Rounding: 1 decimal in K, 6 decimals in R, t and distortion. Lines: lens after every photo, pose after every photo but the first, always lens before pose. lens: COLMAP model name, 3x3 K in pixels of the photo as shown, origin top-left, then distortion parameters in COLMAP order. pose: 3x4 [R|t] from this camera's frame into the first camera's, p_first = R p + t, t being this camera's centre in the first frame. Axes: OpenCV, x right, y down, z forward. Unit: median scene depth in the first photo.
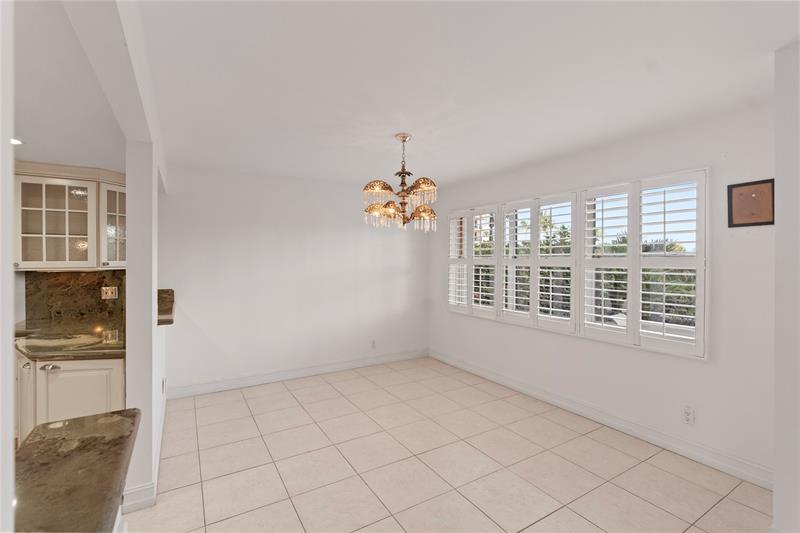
lens RADIAL K [[364.7, 0, 403.3], [0, 364.7, 259.6], [0, 0, 1]] dist [-0.000630, -0.000026]
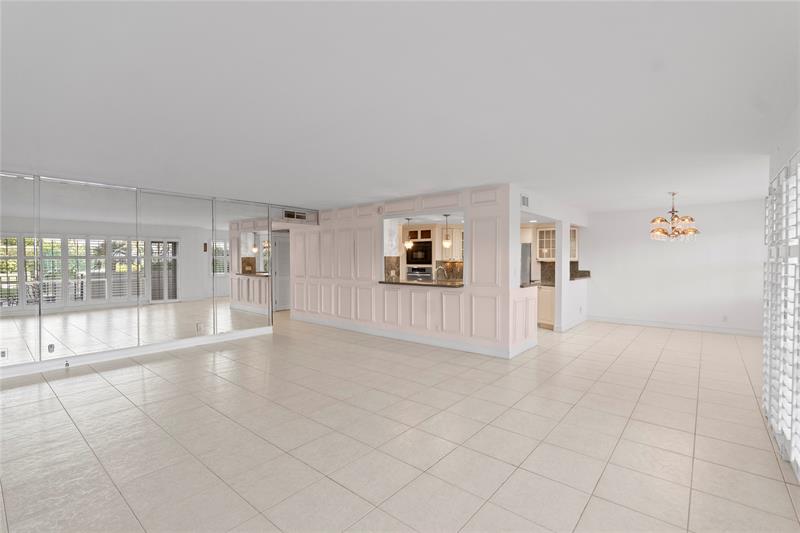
lens RADIAL K [[362.5, 0, 399.6], [0, 362.5, 264.1], [0, 0, 1]] dist [-0.014267, -0.000119]
pose [[0.313338, 0.013898, -0.949540, 1.311260], [0.000078, 0.999893, 0.014661, 0.012106], [0.949642, -0.004668, 0.313303, -0.938904]]
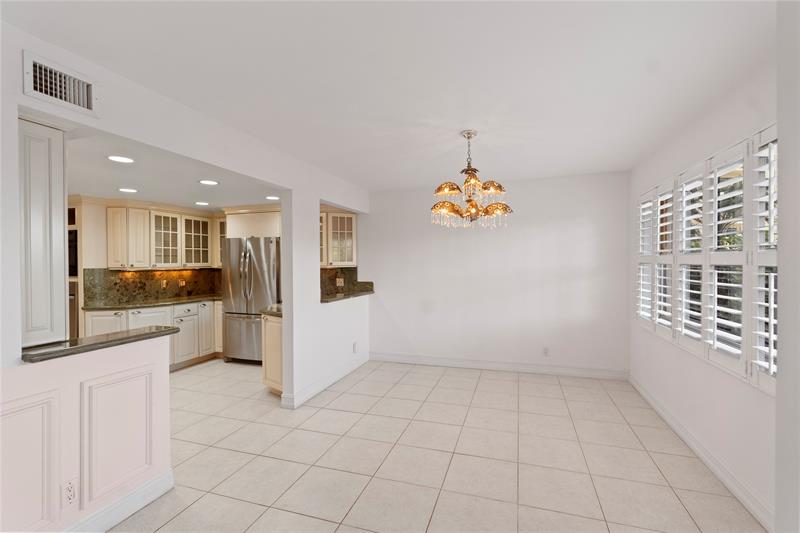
lens RADIAL K [[362.5, 0, 399.6], [0, 362.5, 264.1], [0, 0, 1]] dist [-0.014267, -0.000119]
pose [[0.649396, -0.002982, -0.760445, 0.600382], [0.006085, 0.999981, 0.001275, 0.014315], [0.760426, -0.005455, 0.649402, 0.213732]]
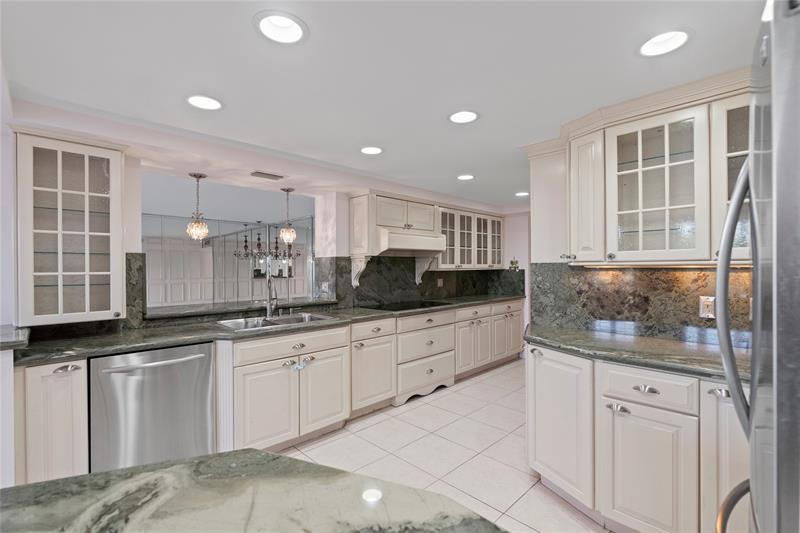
lens RADIAL K [[362.8, 0, 400.0], [0, 362.8, 266.5], [0, 0, 1]] dist [-0.010309, 0.000251]
pose [[-0.974565, 0.005454, -0.224040, -0.721636], [0.005922, 0.999981, -0.001415, 0.033086], [0.224028, -0.002706, -0.974579, 0.960420]]
